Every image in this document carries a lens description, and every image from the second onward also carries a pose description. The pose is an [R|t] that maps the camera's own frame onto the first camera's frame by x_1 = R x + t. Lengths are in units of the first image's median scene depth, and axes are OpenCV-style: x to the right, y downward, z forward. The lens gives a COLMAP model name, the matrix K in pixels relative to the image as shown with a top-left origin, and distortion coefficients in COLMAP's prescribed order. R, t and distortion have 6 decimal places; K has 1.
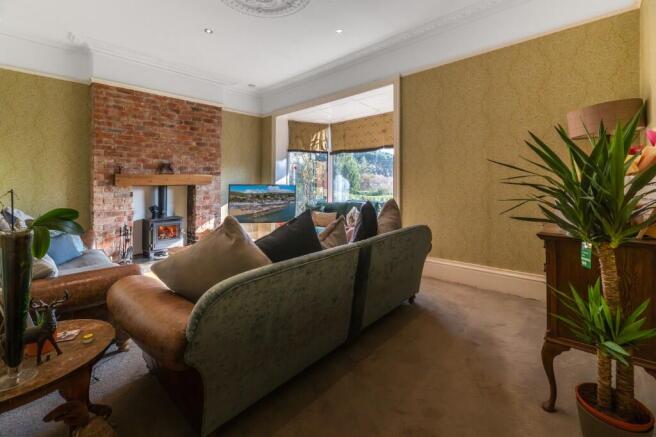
lens RADIAL K [[271.2, 0, 324.8], [0, 271.2, 189.0], [0, 0, 1]] dist [-0.000328, 0.000630]
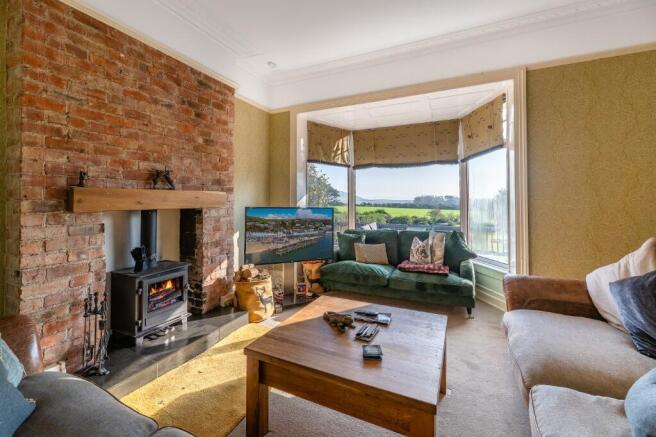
lens RADIAL K [[271.2, 0, 311.7], [0, 271.2, 205.7], [0, 0, 1]] dist [-0.000328, 0.000630]
pose [[0.959403, 0.007393, 0.281941, -0.429780], [-0.006907, 0.999972, -0.002716, -0.021147], [-0.281954, 0.000659, 0.959428, 0.360517]]
